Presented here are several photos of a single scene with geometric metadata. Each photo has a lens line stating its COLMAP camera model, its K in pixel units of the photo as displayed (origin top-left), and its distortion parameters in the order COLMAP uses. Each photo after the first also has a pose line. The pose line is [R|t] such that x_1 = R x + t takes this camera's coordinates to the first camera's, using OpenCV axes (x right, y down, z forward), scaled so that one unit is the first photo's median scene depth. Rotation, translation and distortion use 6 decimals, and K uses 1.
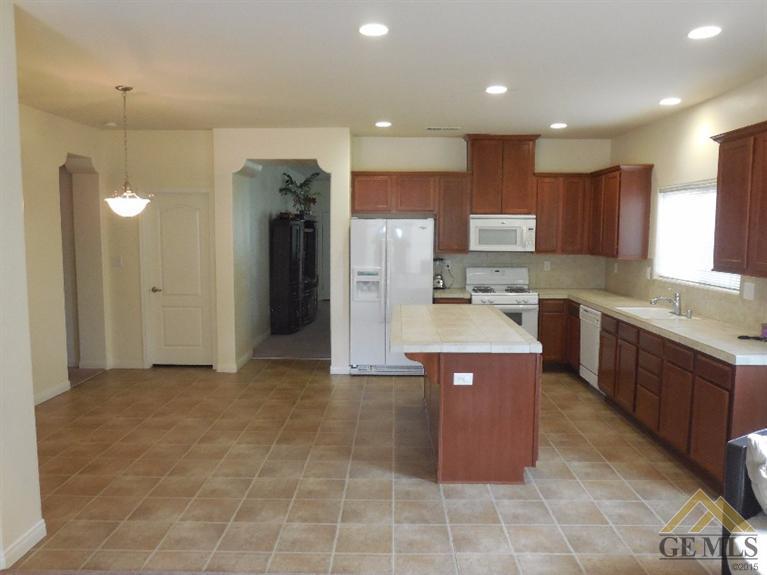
lens RADIAL K [[595.7, 0, 383.5], [0, 595.7, 287.5], [0, 0, 1]] dist [-0.089659, 0.081944]
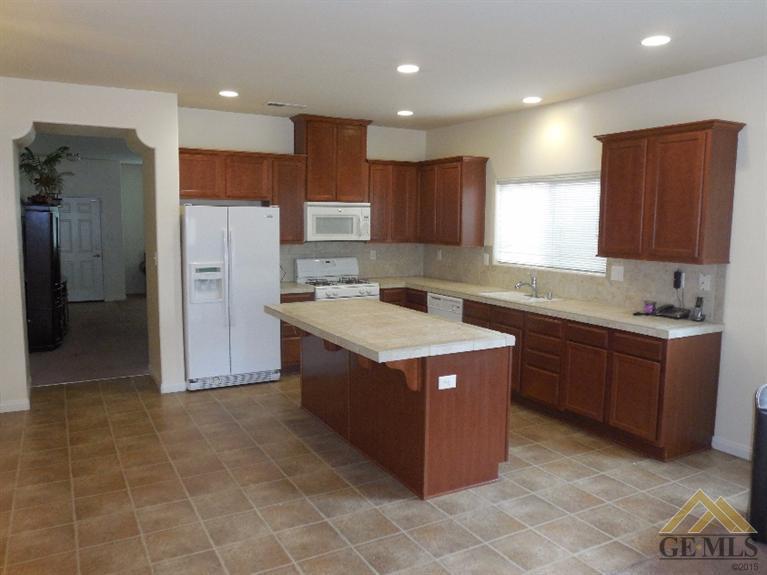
lens RADIAL K [[595.7, 0, 383.5], [0, 595.7, 287.5], [0, 0, 1]] dist [-0.089659, 0.081944]
pose [[0.864910, -0.052203, 0.499206, -0.230957], [0.041920, 0.998615, 0.031799, -0.014531], [-0.500174, -0.006576, 0.865900, 0.146359]]
